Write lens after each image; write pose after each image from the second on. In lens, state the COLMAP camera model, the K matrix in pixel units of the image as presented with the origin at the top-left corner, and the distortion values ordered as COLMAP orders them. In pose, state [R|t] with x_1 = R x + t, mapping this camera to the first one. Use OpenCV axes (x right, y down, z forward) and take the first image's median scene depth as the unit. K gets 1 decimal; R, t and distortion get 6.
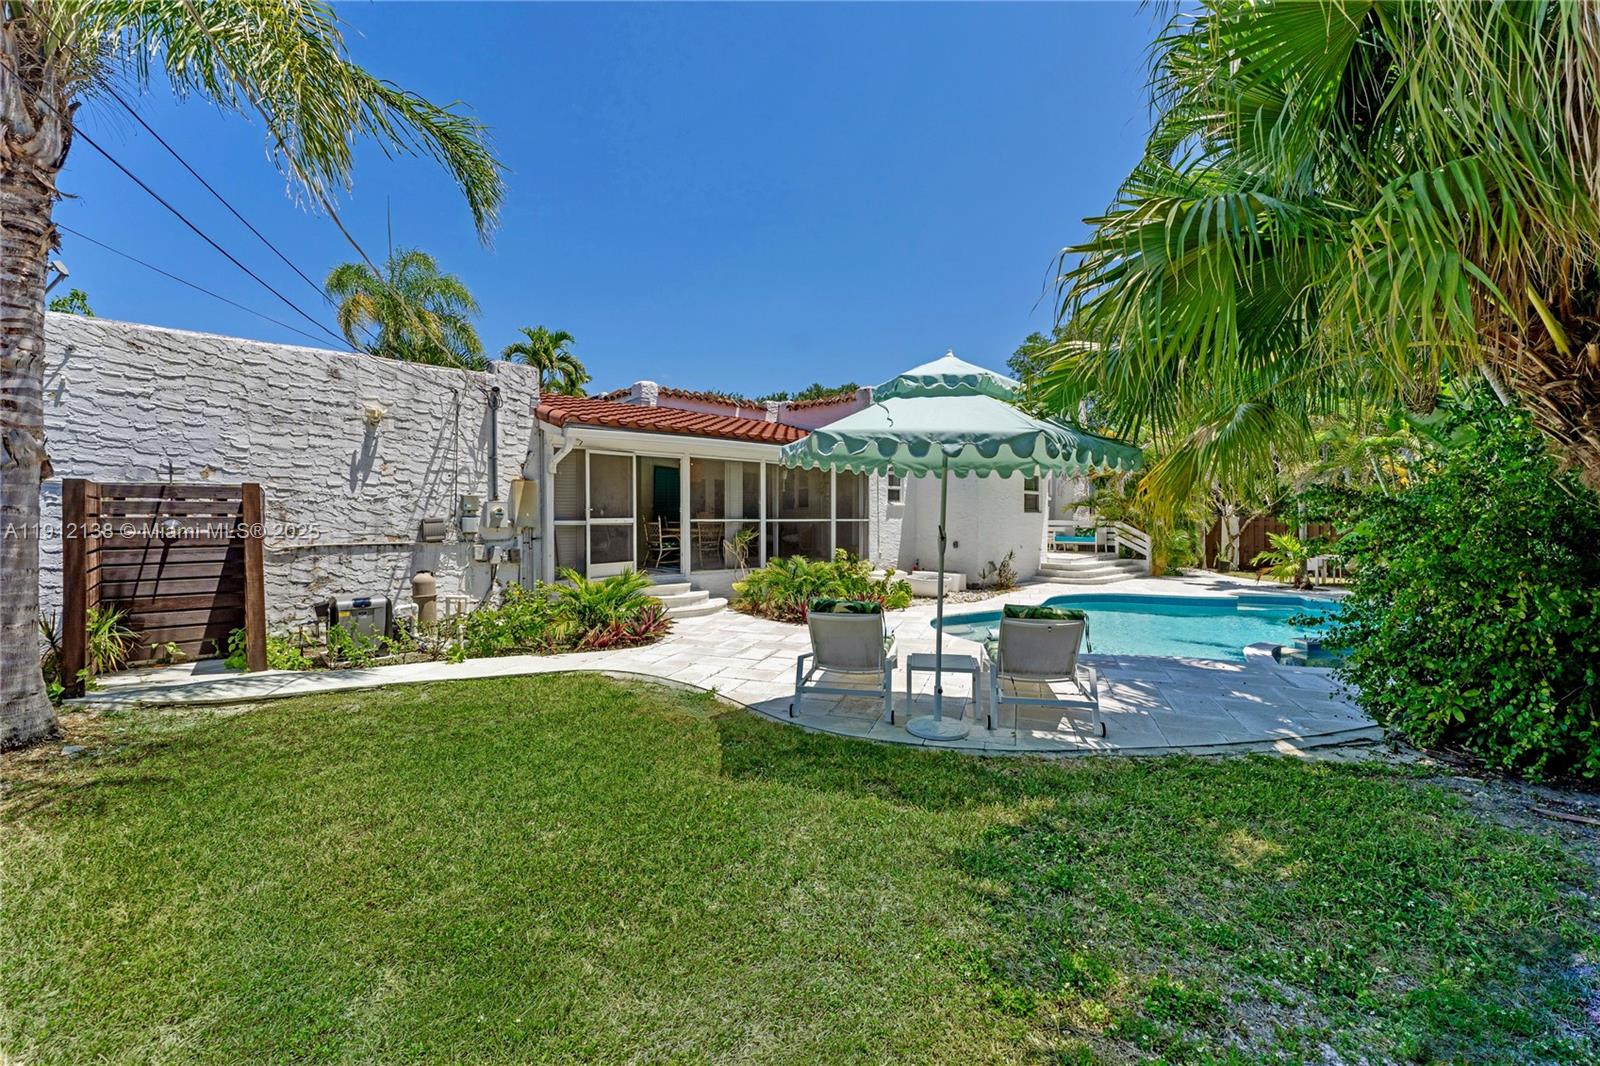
lens RADIAL K [[655.8, 0, 796.6], [0, 655.8, 516.3], [0, 0, 1]] dist [0.000211, 0.000045]
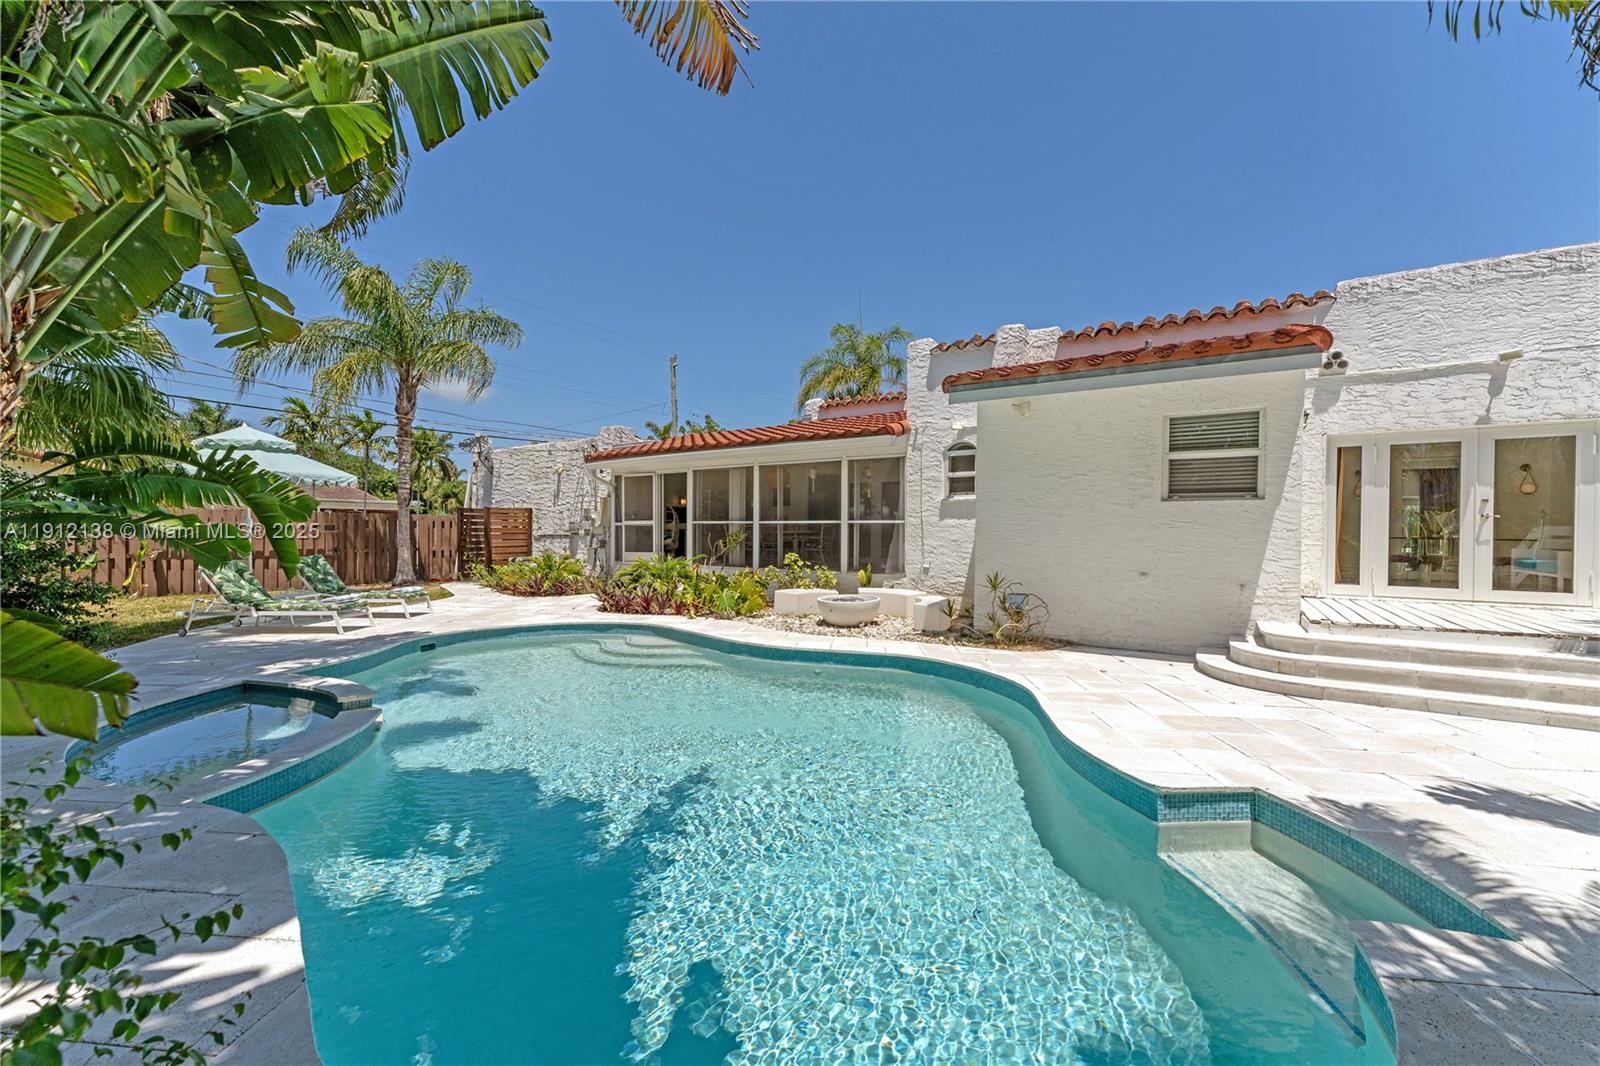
lens RADIAL K [[634.3, 0, 797.5], [0, 634.3, 534.7], [0, 0, 1]] dist [0.000091, 0.000400]
pose [[0.221270, 0.003375, -0.975207, 1.104386], [-0.005060, 0.999985, 0.002313, 0.027583], [0.975199, 0.004422, 0.221284, 1.004656]]
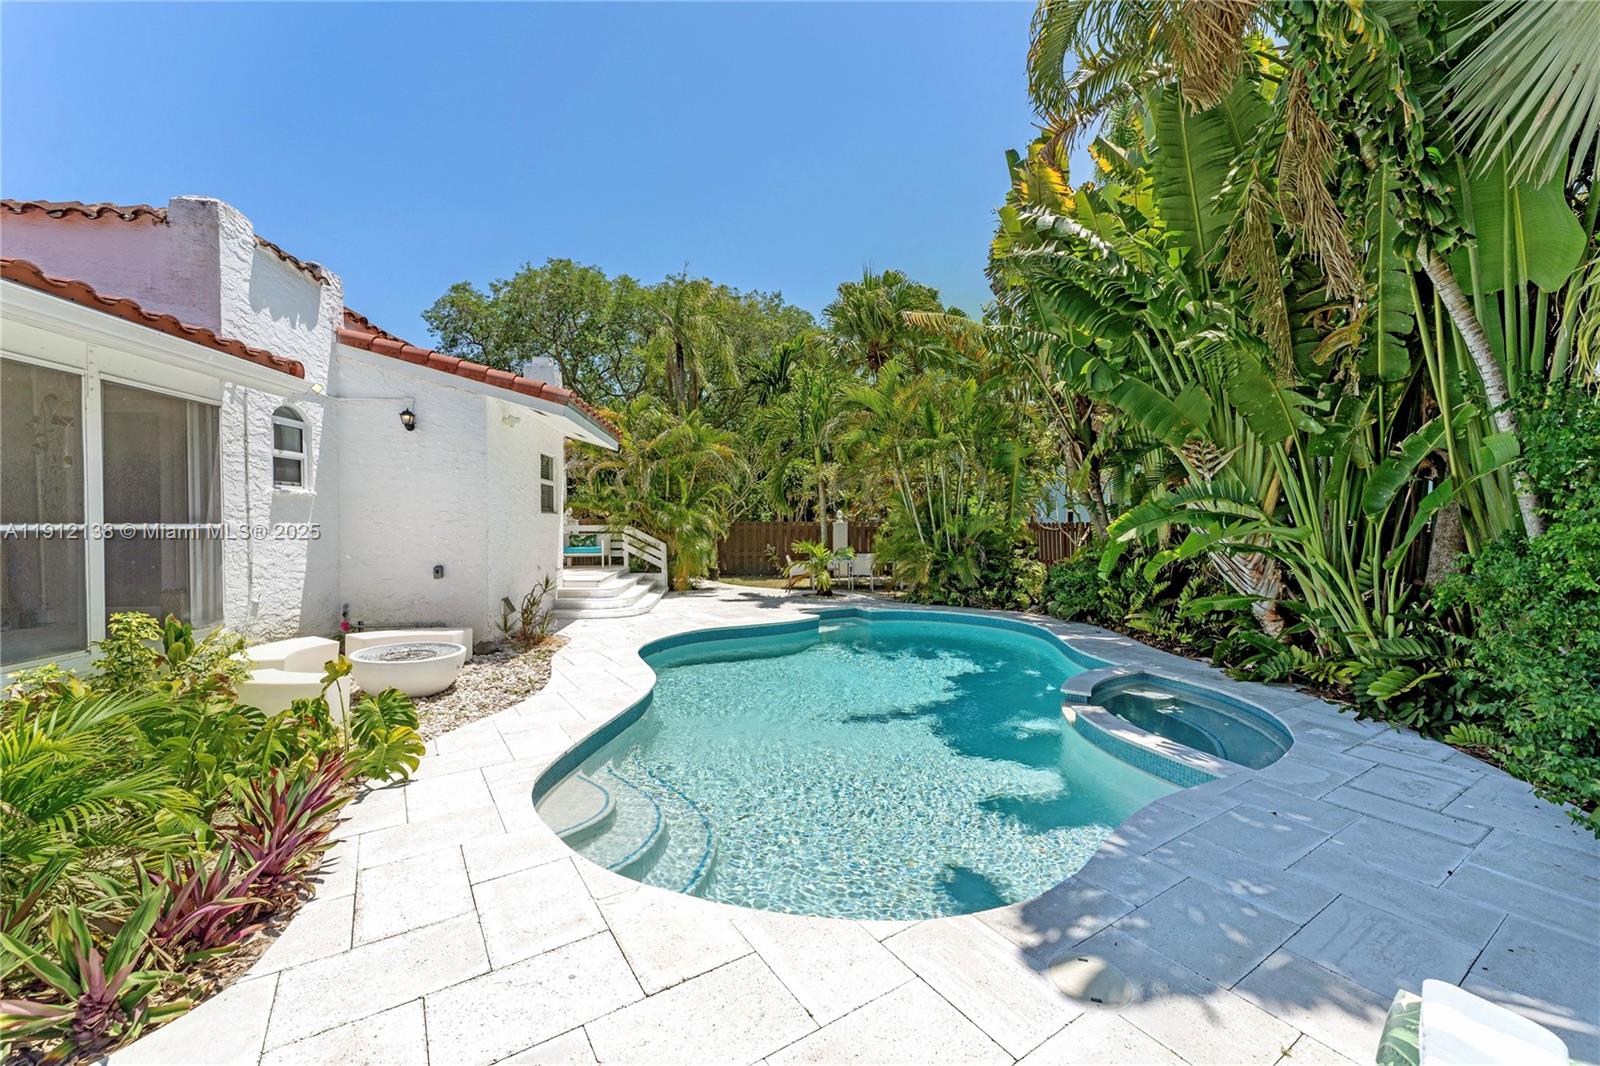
lens RADIAL K [[634.3, 0, 797.5], [0, 634.3, 534.7], [0, 0, 1]] dist [0.000091, 0.000400]
pose [[0.614227, -0.015642, 0.788974, 0.025827], [-0.002925, 0.999752, 0.022098, 0.001613], [-0.789124, -0.015881, 0.614029, 0.659330]]
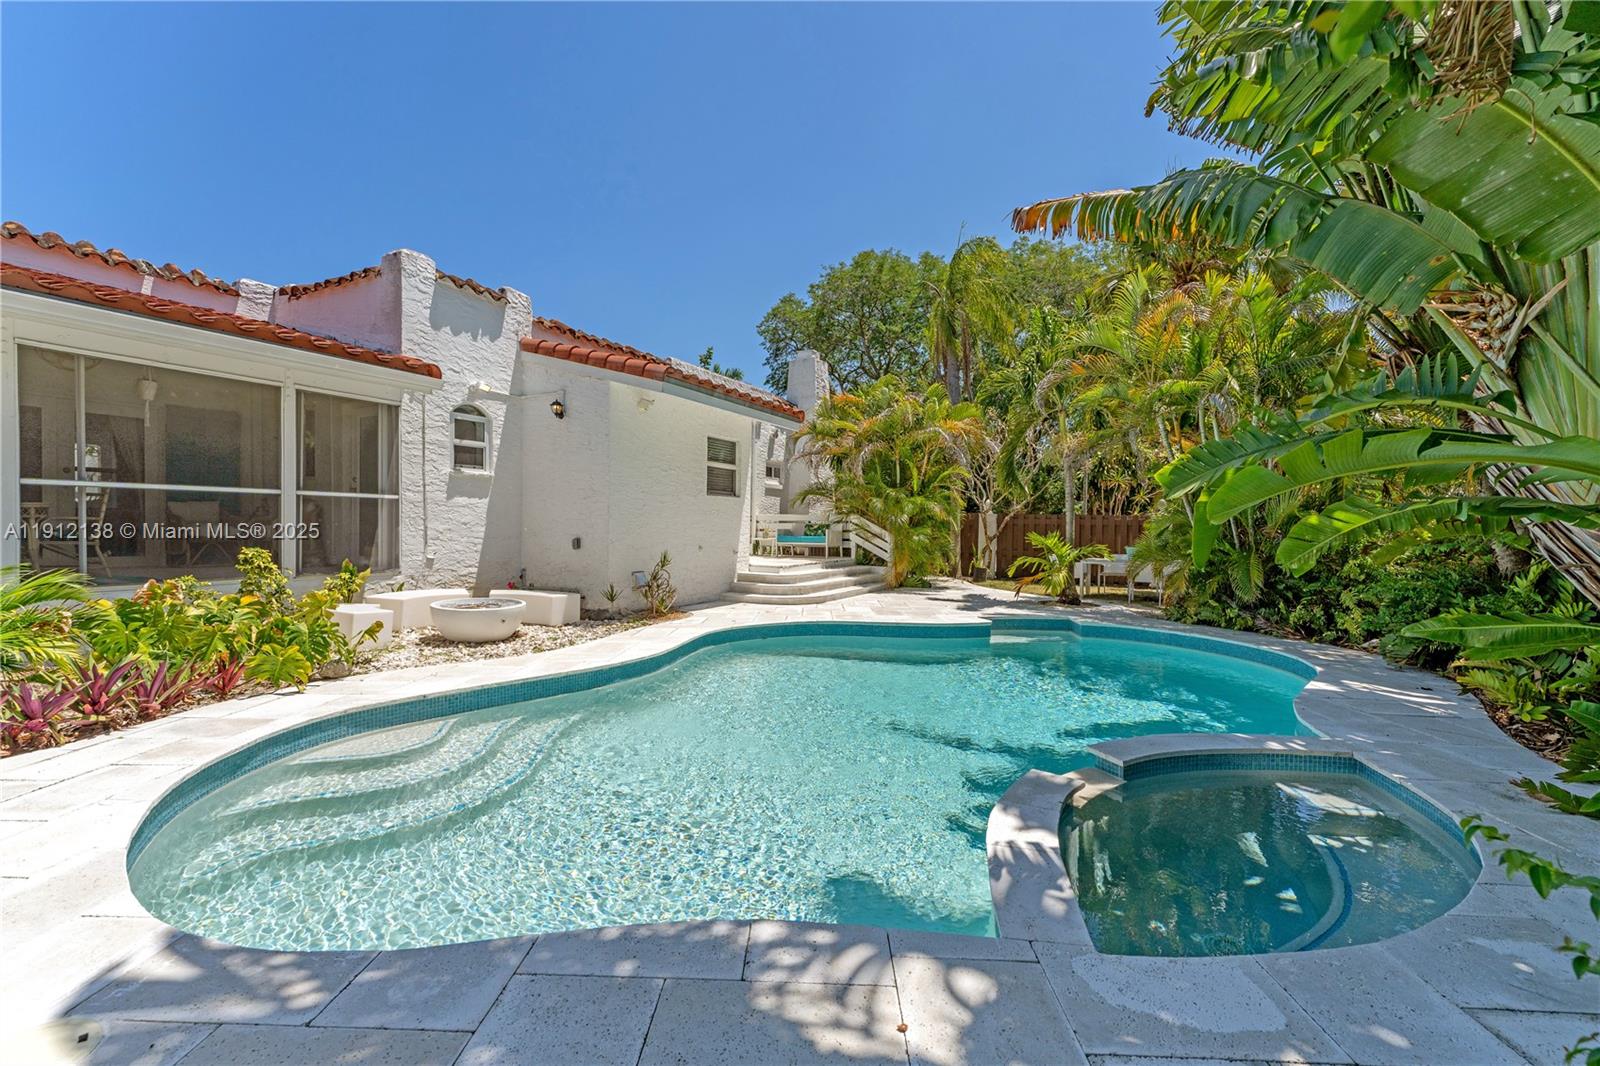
lens RADIAL K [[677.1, 0, 799.1], [0, 677.1, 536.7], [0, 0, 1]] dist [-0.000459, 0.000147]
pose [[0.953737, 0.004167, 0.300613, 0.357942], [-0.009628, 0.999814, 0.016686, 0.036011], [-0.300487, -0.018808, 0.953600, 0.518512]]
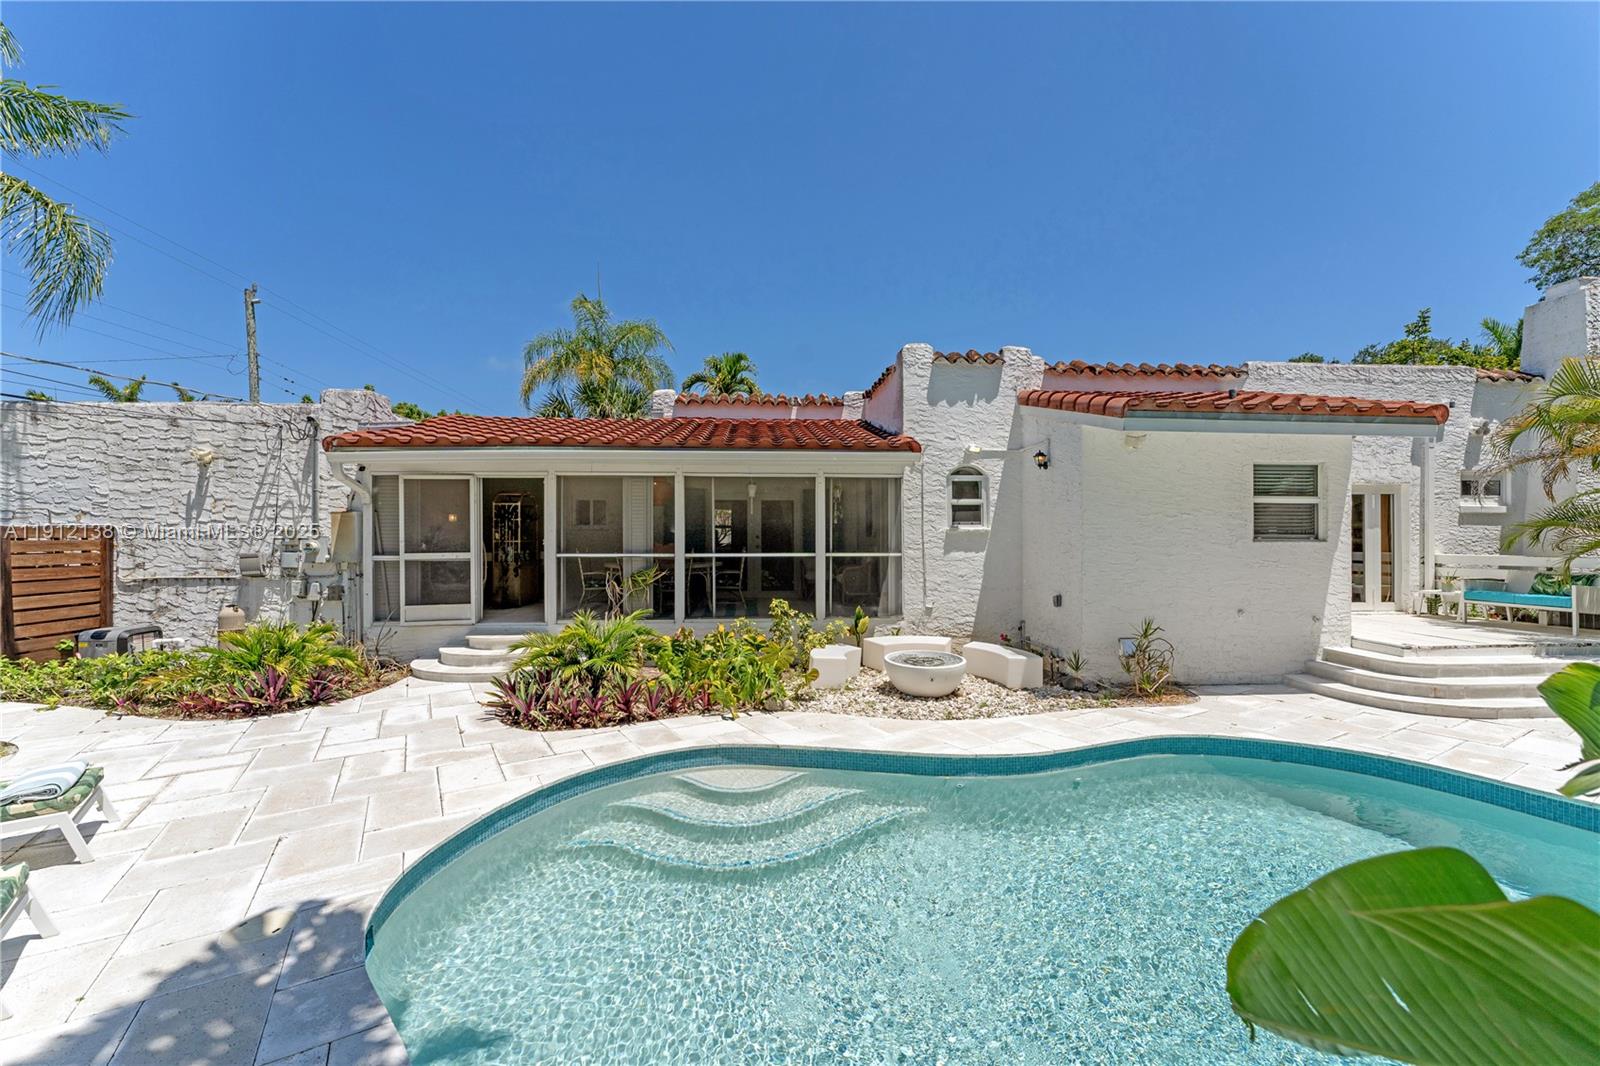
lens RADIAL K [[634.3, 0, 797.5], [0, 634.3, 534.7], [0, 0, 1]] dist [0.000091, 0.000400]
pose [[0.768467, -0.007129, -0.639850, 0.594746], [0.003377, 0.999969, -0.007085, -0.013228], [0.639881, 0.003284, 0.768467, 0.646089]]
